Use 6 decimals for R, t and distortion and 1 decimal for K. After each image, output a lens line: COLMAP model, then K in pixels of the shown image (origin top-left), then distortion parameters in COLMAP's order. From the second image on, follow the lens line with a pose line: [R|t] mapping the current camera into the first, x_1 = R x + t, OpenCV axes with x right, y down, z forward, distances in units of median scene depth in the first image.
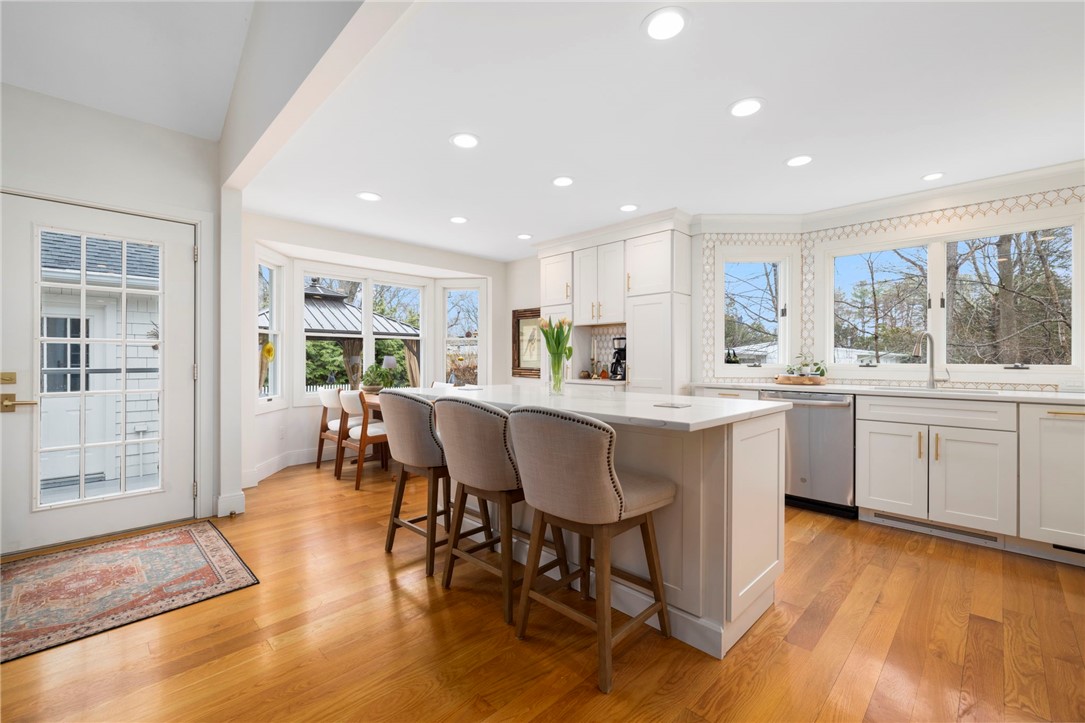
lens RADIAL K [[455.7, 0, 544.7], [0, 455.7, 355.6], [0, 0, 1]] dist [0.000063, -0.000041]
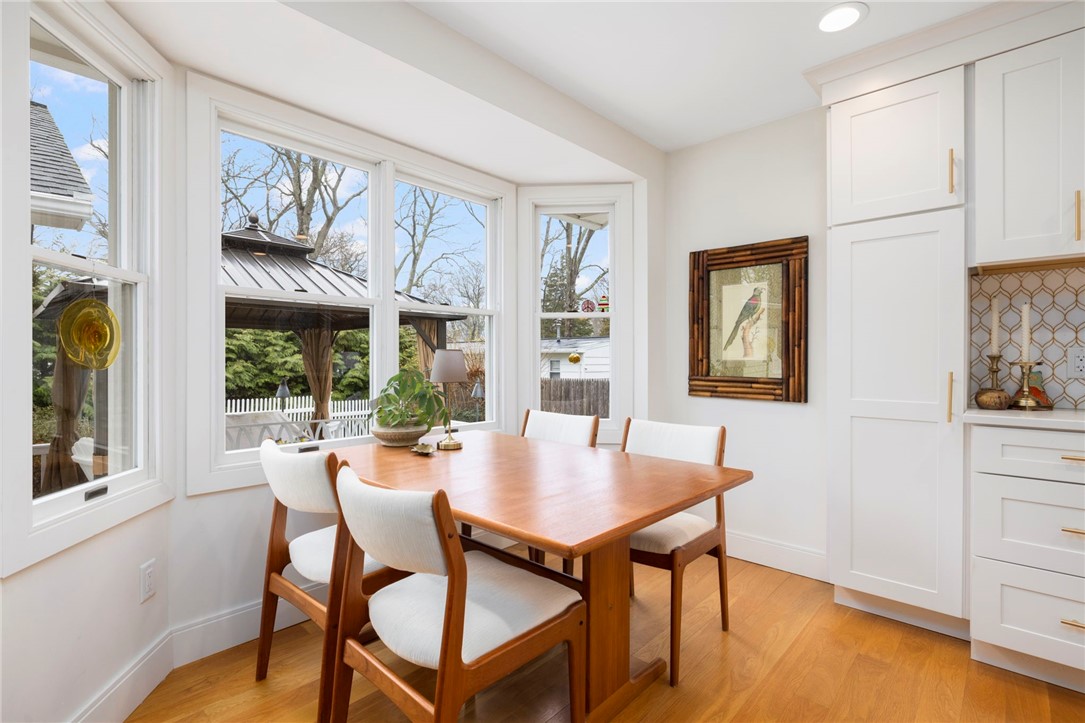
lens RADIAL K [[508.2, 0, 542.5], [0, 508.2, 361.5], [0, 0, 1]] dist [-0.014473, -0.000141]
pose [[0.999046, -0.001511, 0.043634, -0.266698], [0.001075, 0.999949, 0.010034, 0.006346], [-0.043647, -0.009978, 0.998997, 0.543377]]
